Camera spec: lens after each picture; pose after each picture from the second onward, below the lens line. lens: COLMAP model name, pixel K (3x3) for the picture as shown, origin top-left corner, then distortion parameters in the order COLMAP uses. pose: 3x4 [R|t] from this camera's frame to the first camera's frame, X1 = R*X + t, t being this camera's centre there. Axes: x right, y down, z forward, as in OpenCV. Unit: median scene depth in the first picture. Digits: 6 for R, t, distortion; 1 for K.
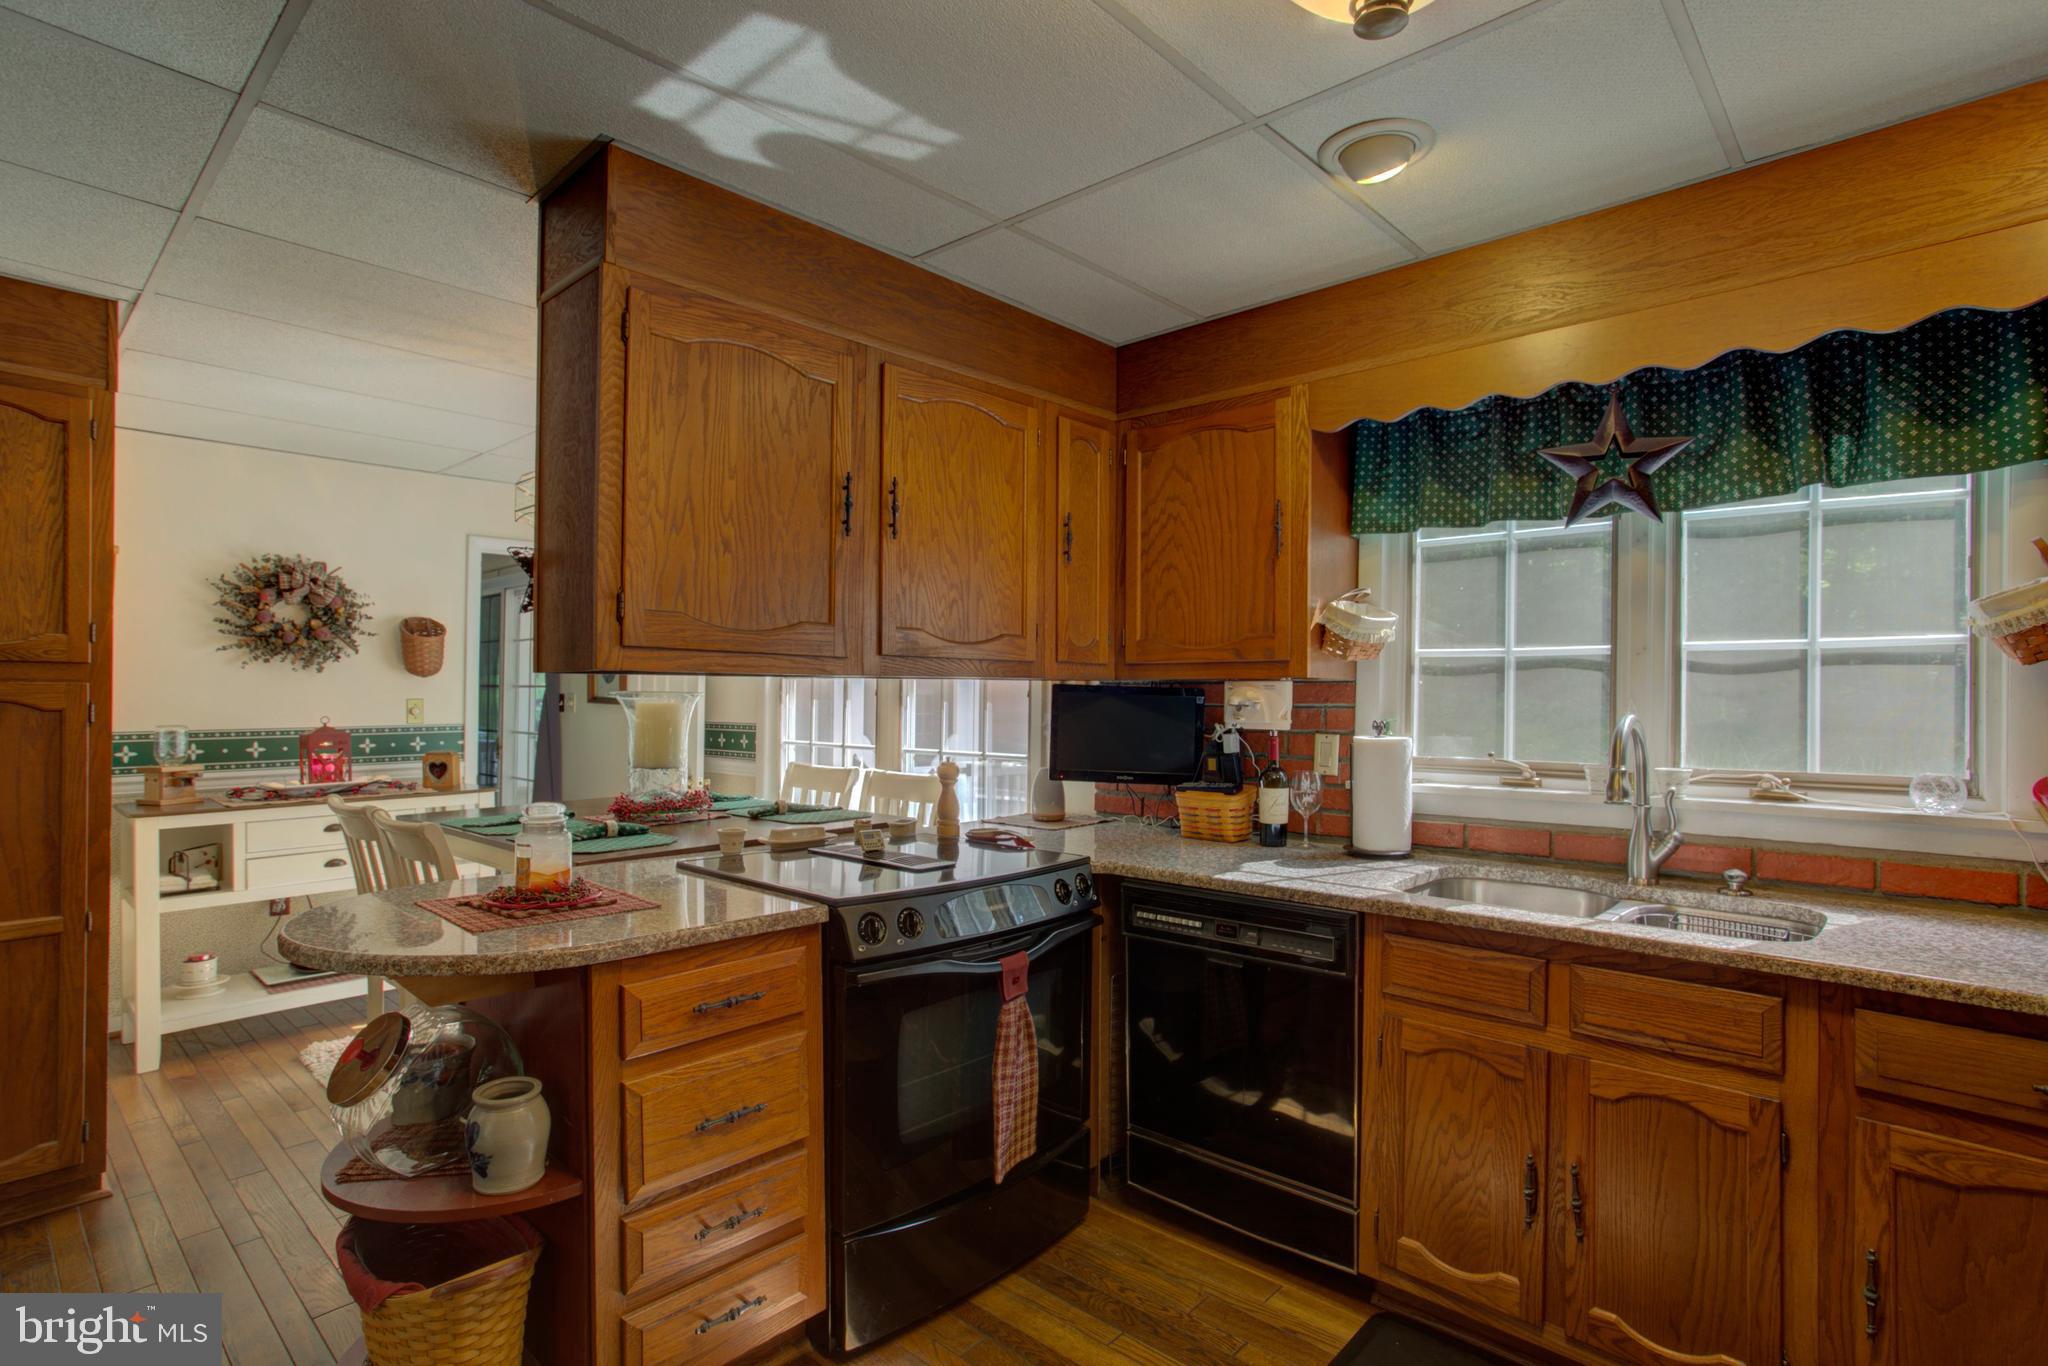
lens RADIAL K [[1005.5, 0, 1017.7], [0, 1005.5, 679.1], [0, 0, 1]] dist [-0.053965, 0.030785]
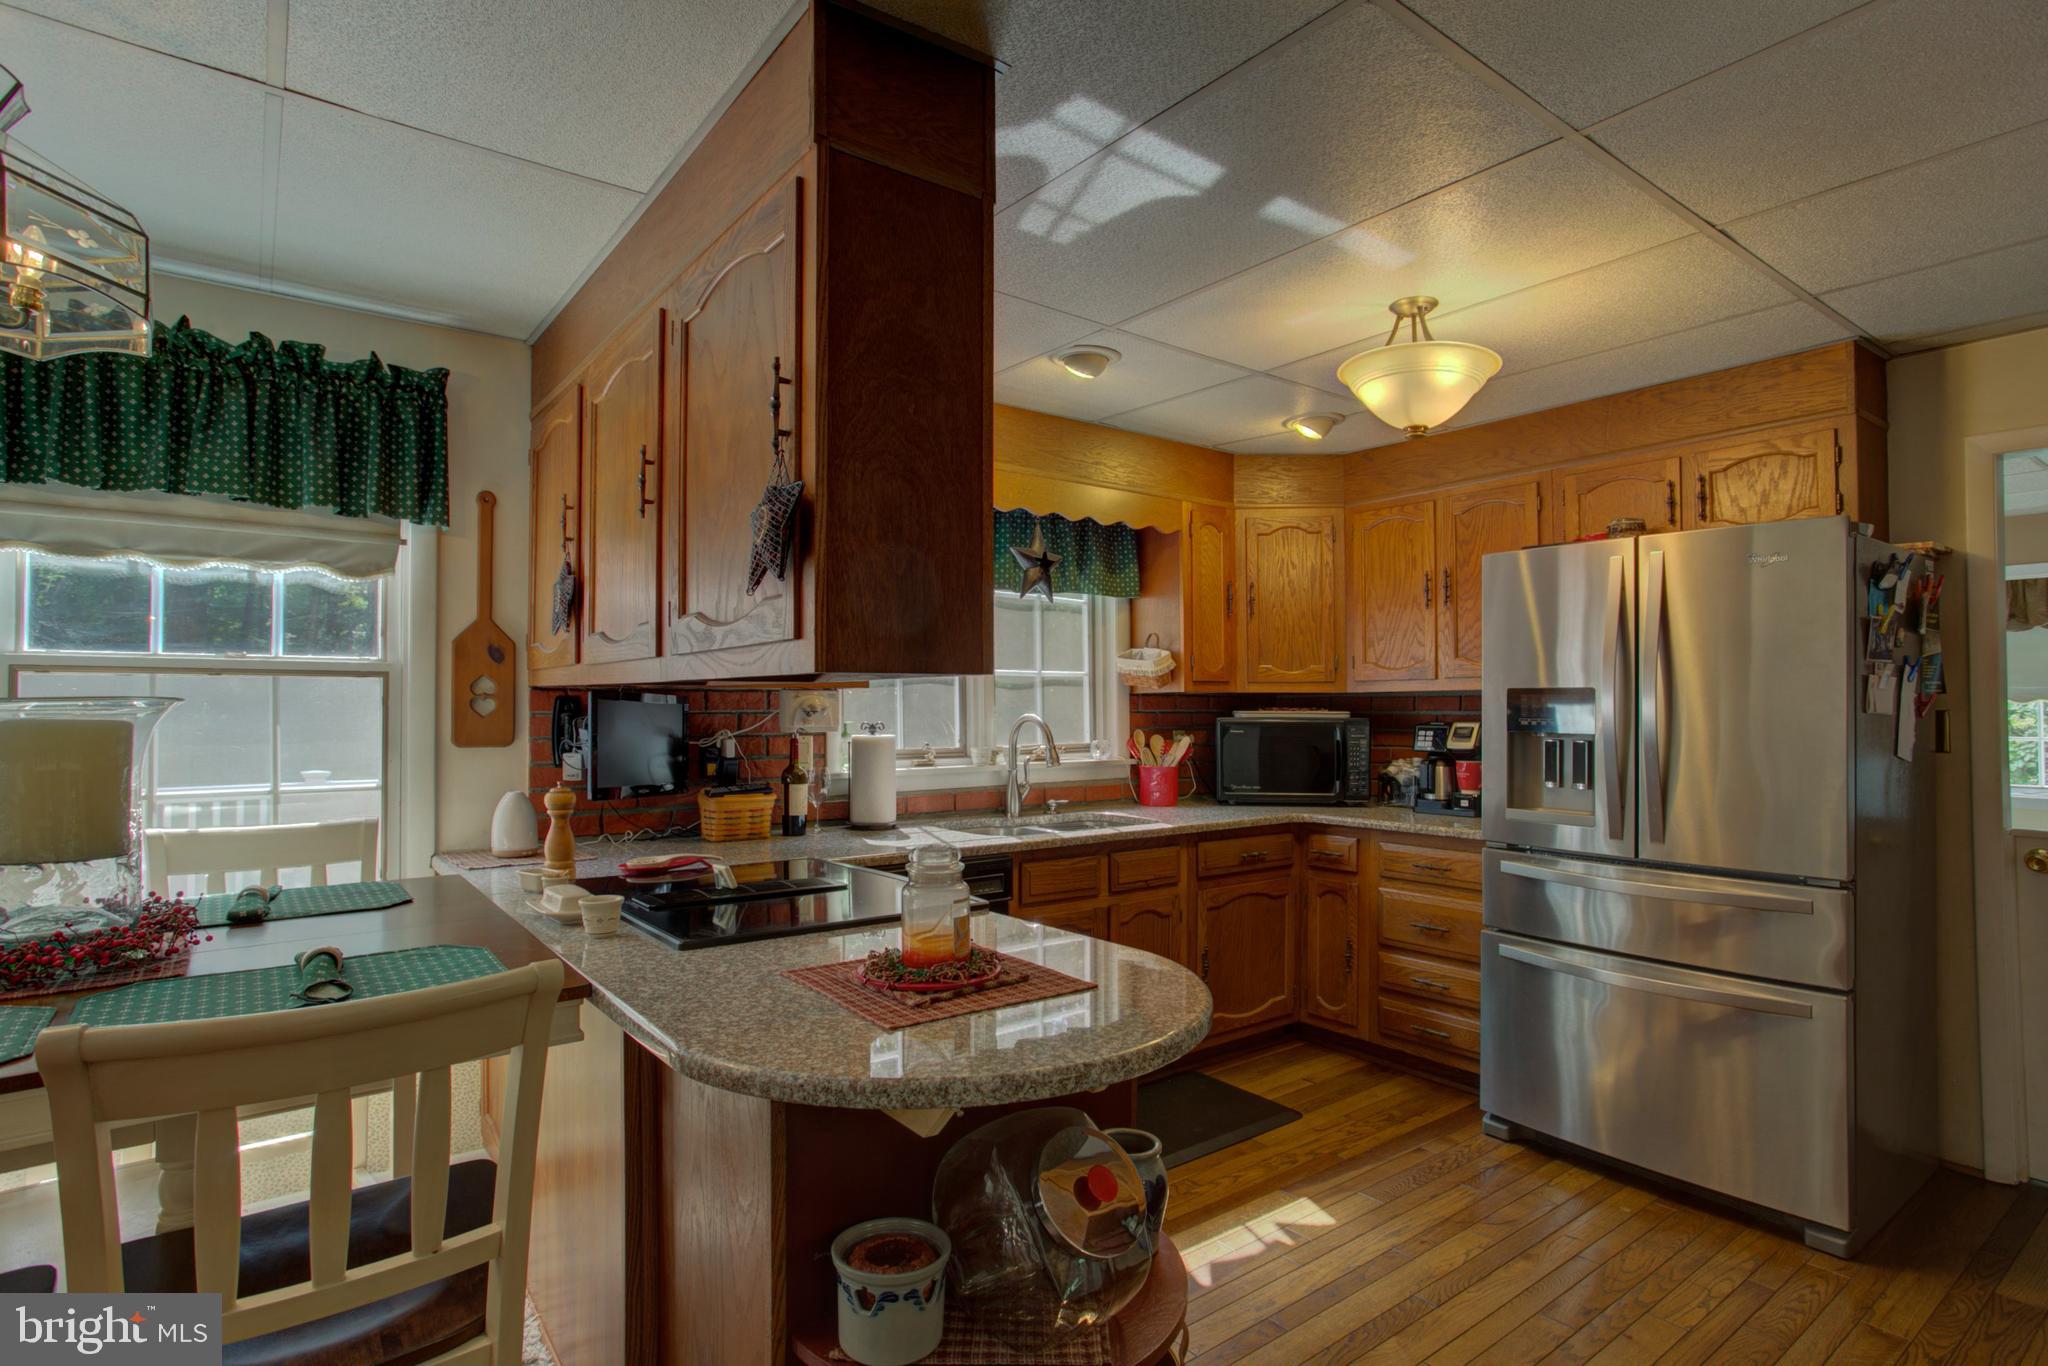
lens RADIAL K [[1047.6, 0, 1003.8], [0, 1047.6, 662.9], [0, 0, 1]] dist [-0.050056, 0.035532]
pose [[0.181797, 0.033766, 0.982756, -0.992176], [-0.015601, 0.999384, -0.031451, 0.005644], [-0.983212, -0.009614, 0.182212, 0.631602]]
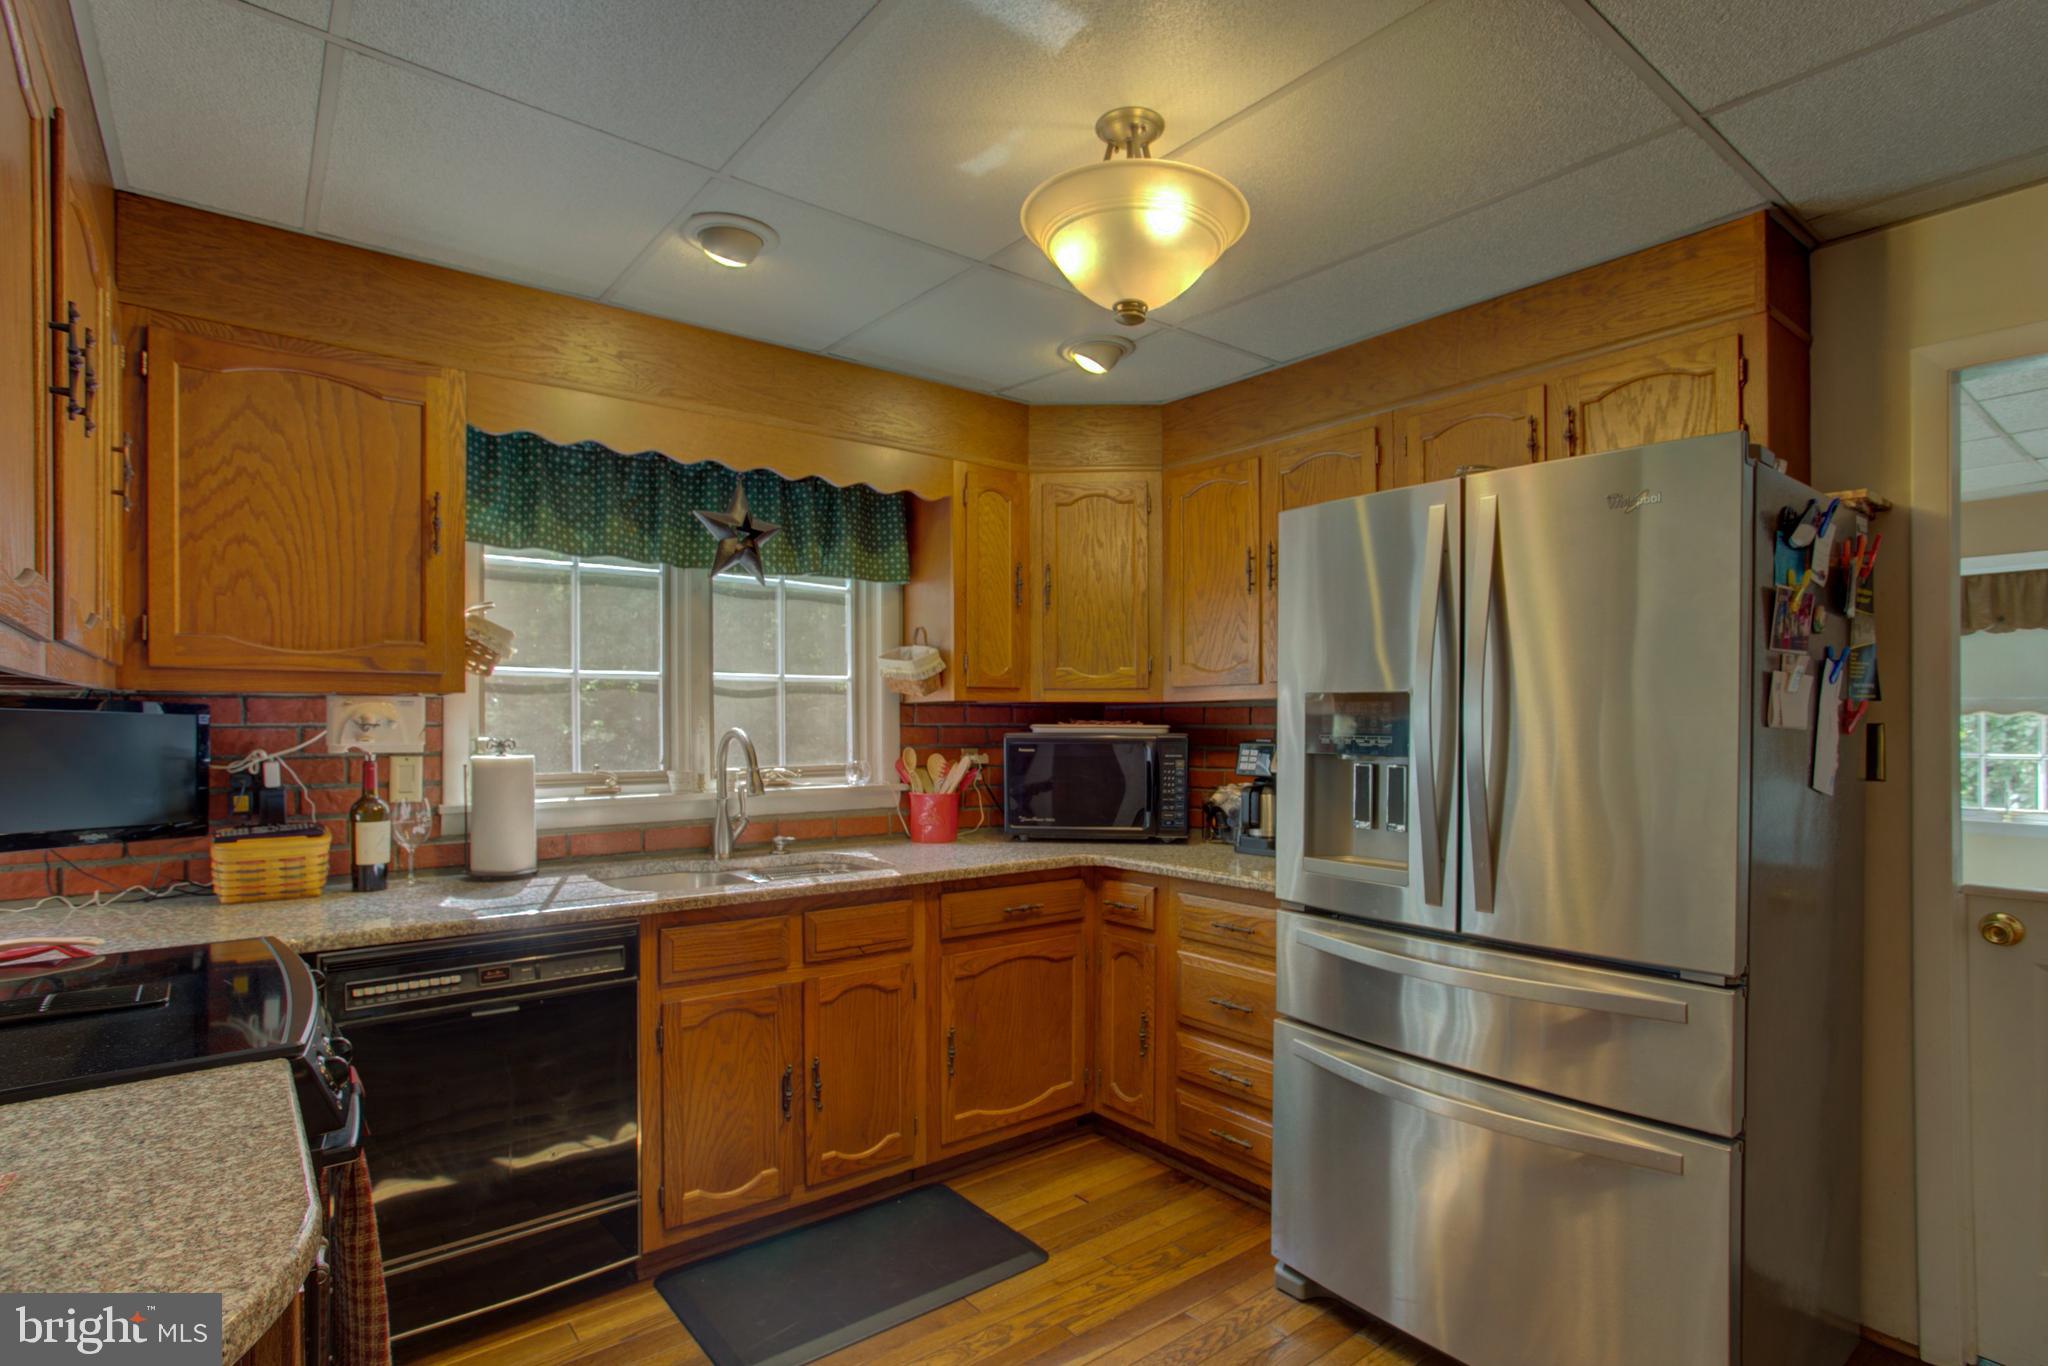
lens RADIAL K [[1038.0, 0, 1018.3], [0, 1038.0, 695.1], [0, 0, 1]] dist [-0.058272, 0.037159]
pose [[0.148682, 0.016389, 0.988749, -0.589061], [-0.015542, 0.999778, -0.014235, 0.005568], [-0.988763, -0.013251, 0.148904, 0.376646]]
